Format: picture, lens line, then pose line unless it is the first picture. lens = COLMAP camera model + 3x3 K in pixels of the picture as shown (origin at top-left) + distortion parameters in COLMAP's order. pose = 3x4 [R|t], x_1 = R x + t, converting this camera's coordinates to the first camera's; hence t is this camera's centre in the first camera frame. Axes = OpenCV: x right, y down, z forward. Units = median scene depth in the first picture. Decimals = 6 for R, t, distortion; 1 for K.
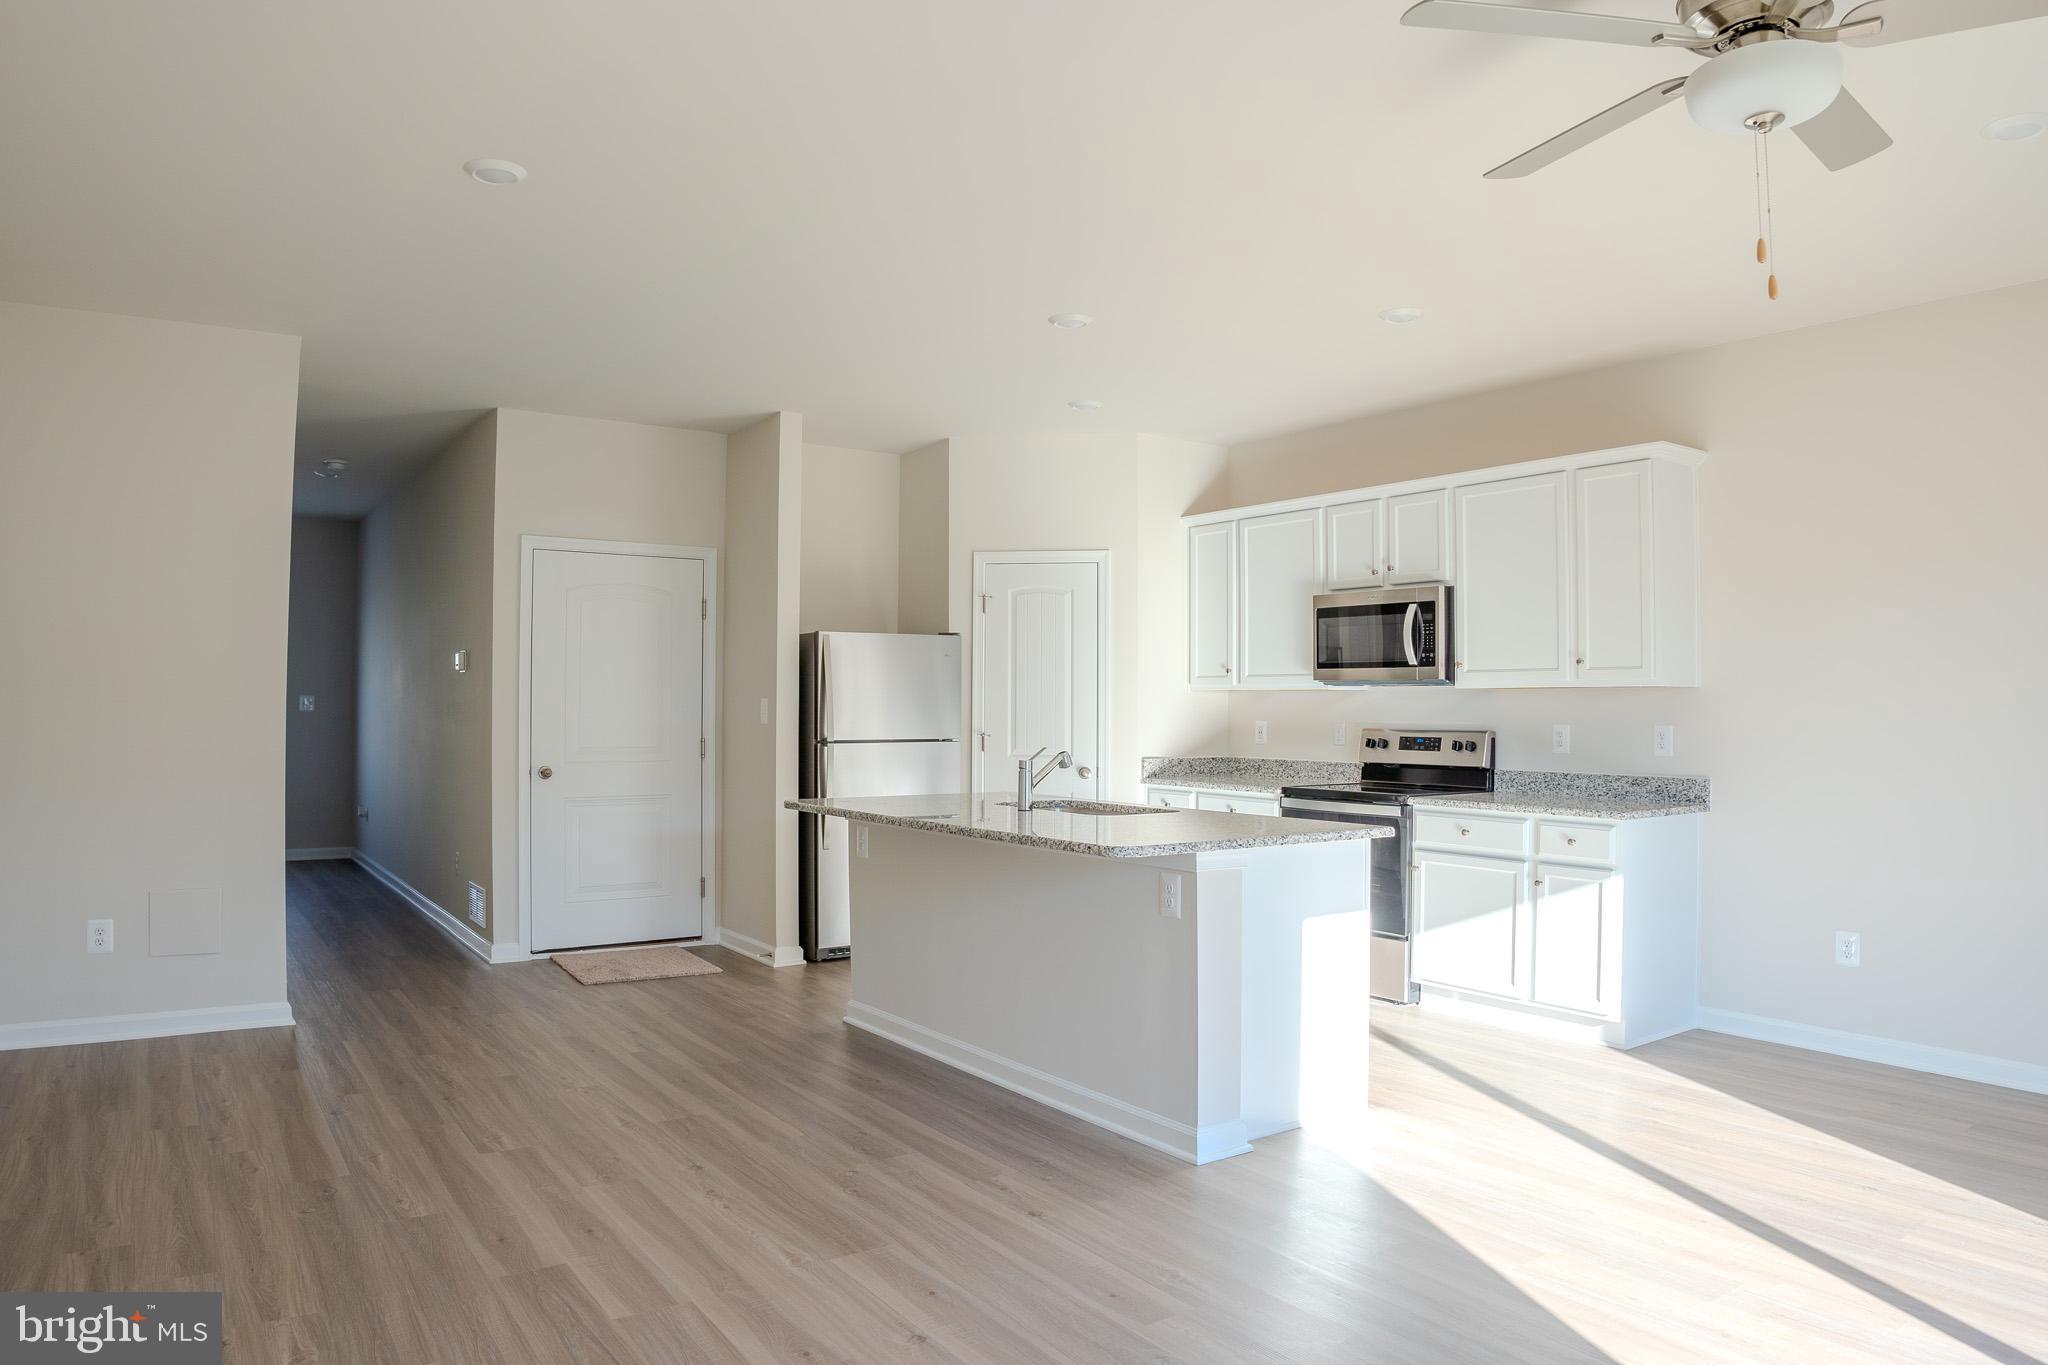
lens RADIAL K [[1340.4, 0, 1024.0], [0, 1340.4, 682.5], [0, 0, 1]] dist [-0.113624, 0.001754]
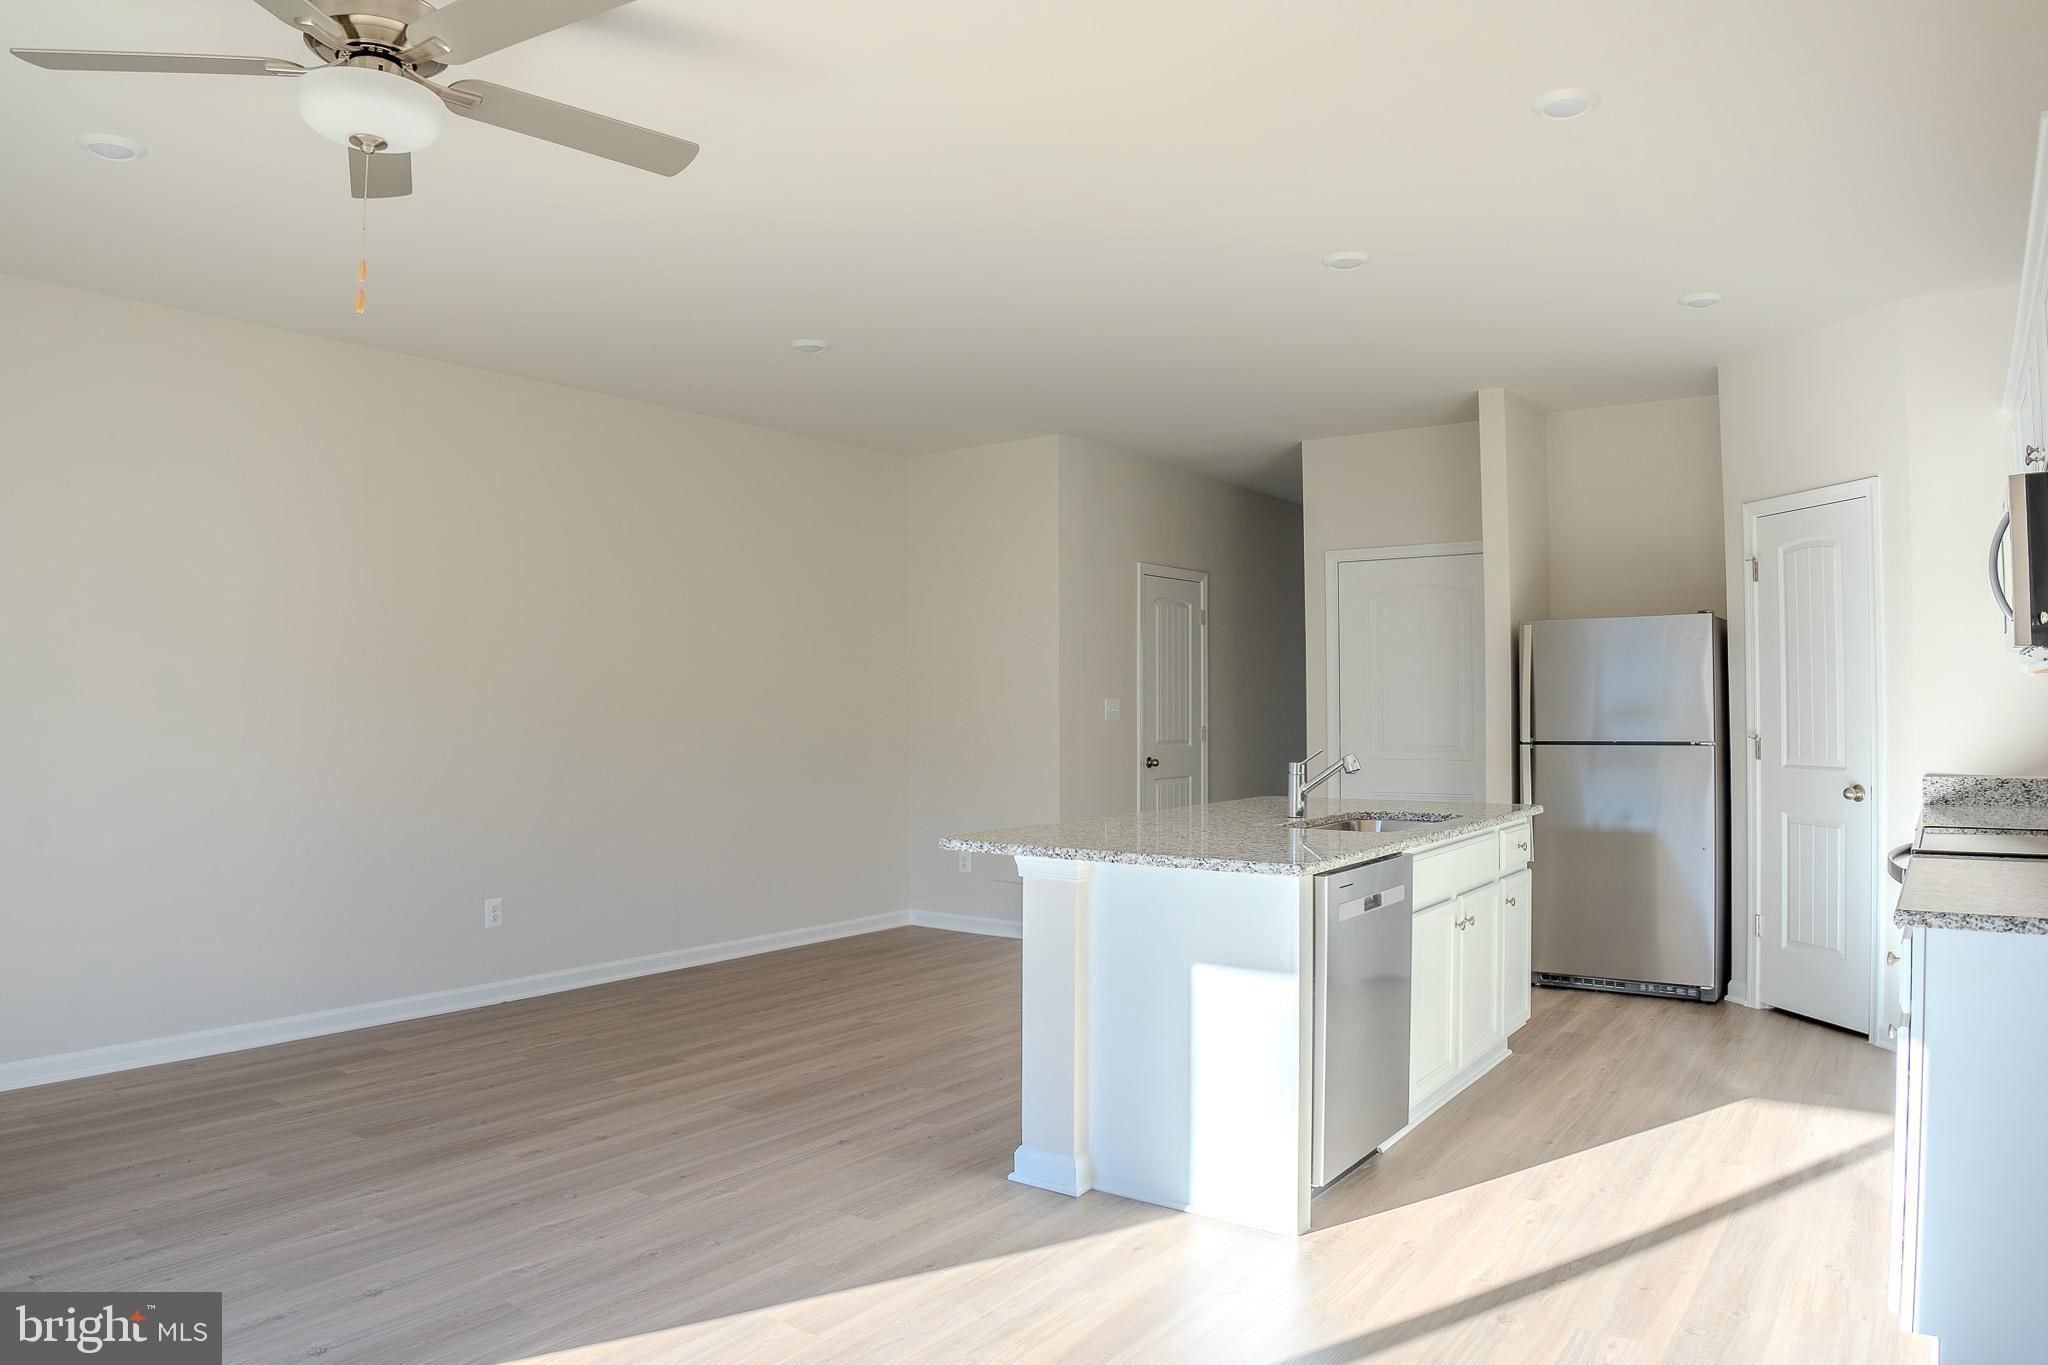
lens RADIAL K [[1340.4, 0, 1024.0], [0, 1340.4, 682.5], [0, 0, 1]] dist [-0.113624, 0.001754]
pose [[0.319570, -0.022901, -0.947286, 0.637106], [0.022667, 0.999607, -0.016519, 0.011459], [0.947292, -0.016193, 0.319963, 0.426202]]
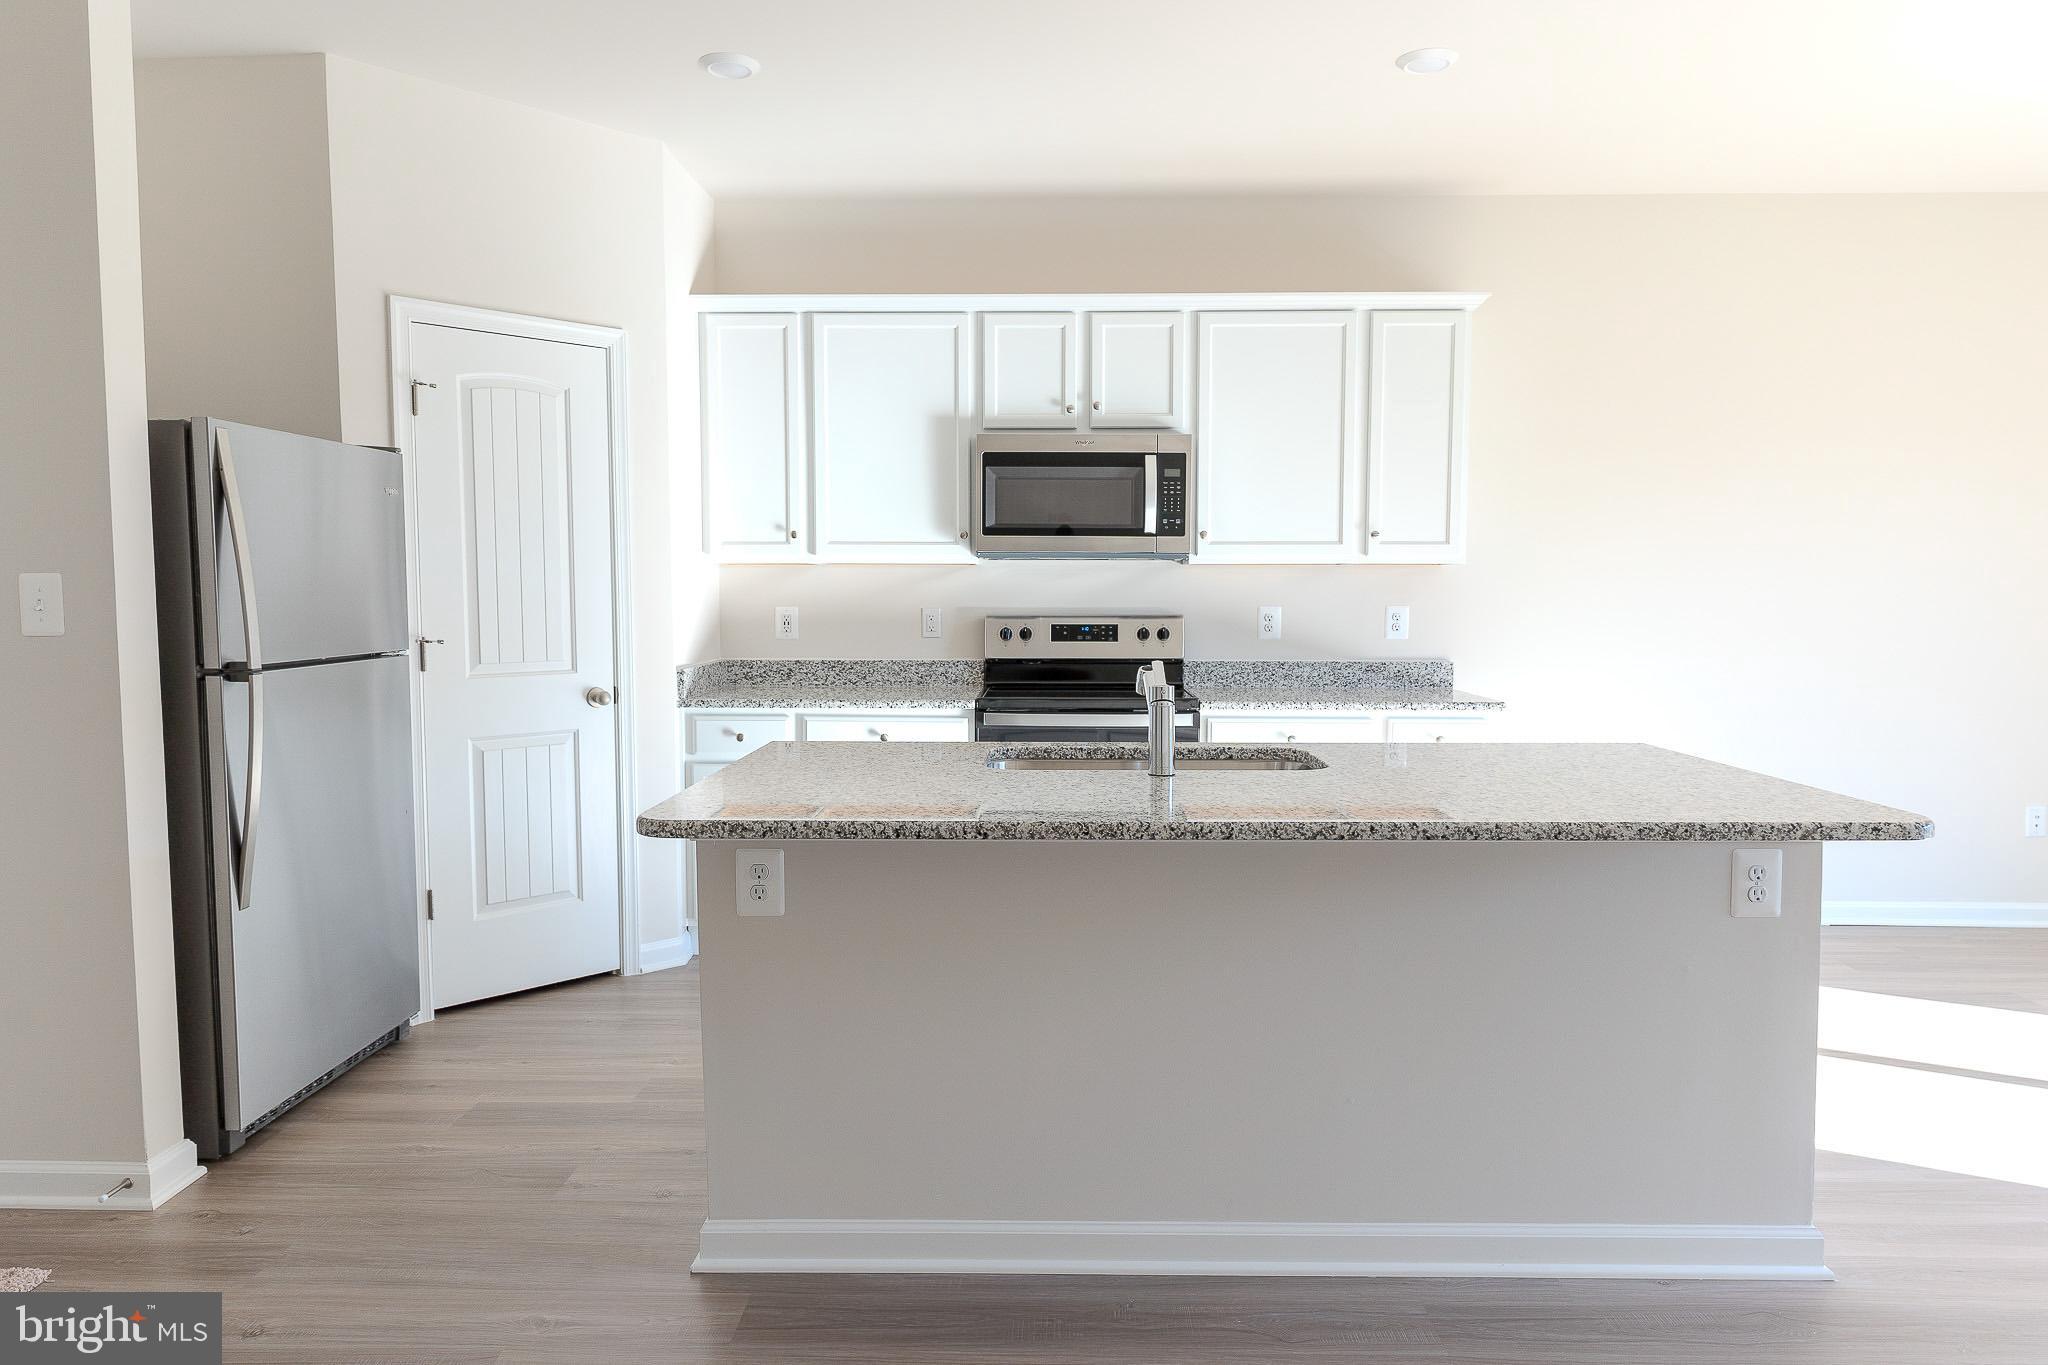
lens RADIAL K [[1334.1, 0, 1024.0], [0, 1334.1, 682.5], [0, 0, 1]] dist [-0.001250, 0.000771]
pose [[0.589297, -0.063400, 0.805425, -0.375200], [-0.011567, 0.996152, 0.086876, 0.006647], [-0.807834, -0.060512, 0.586296, 0.562788]]
